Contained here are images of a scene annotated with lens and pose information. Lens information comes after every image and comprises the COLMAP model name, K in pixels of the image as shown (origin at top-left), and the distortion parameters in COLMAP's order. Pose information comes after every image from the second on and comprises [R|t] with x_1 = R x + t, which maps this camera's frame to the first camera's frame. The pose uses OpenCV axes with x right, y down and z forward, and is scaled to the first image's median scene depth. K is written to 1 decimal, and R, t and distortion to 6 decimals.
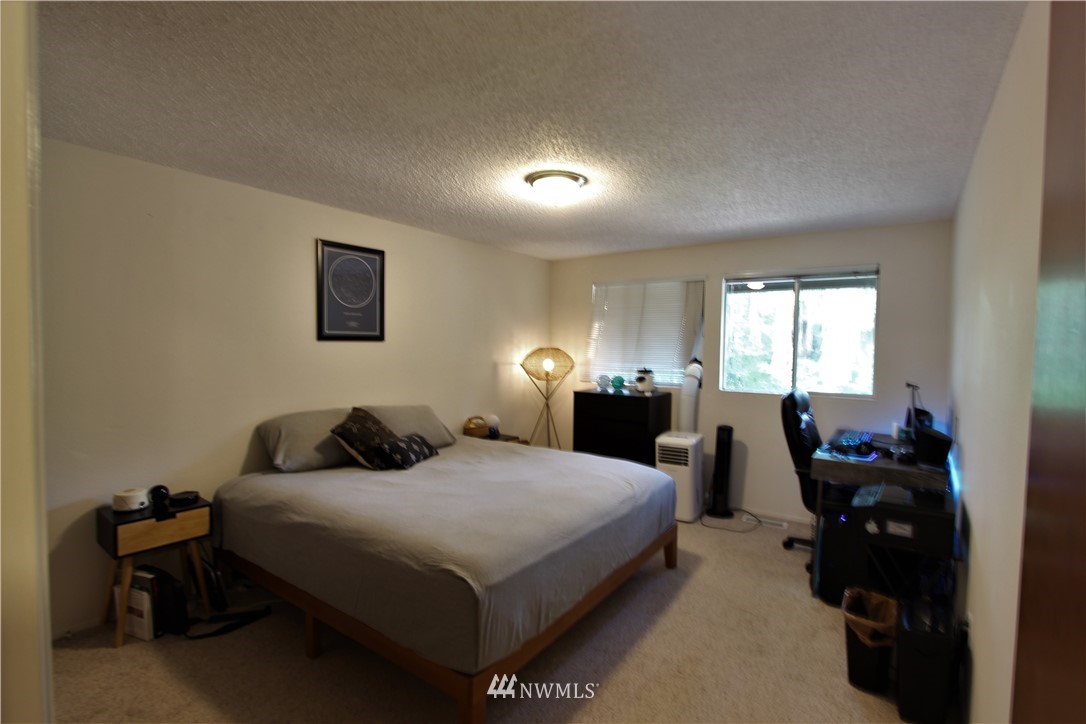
lens RADIAL K [[518.7, 0, 543.0], [0, 518.7, 362.0], [0, 0, 1]] dist [0.002671, 0.000406]
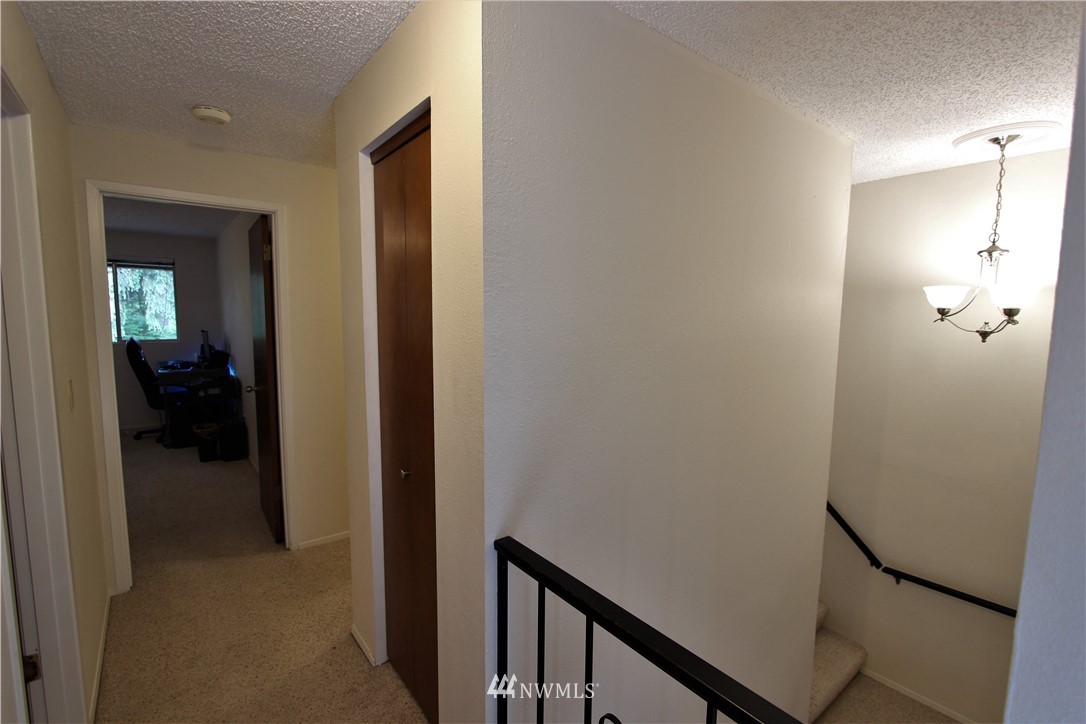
lens RADIAL K [[518.7, 0, 543.0], [0, 518.7, 362.0], [0, 0, 1]] dist [0.002671, 0.000406]
pose [[0.311875, -0.115633, 0.943061, -0.679878], [0.034391, 0.993290, 0.110418, -0.005618], [-0.949501, -0.002003, 0.313759, -0.741402]]
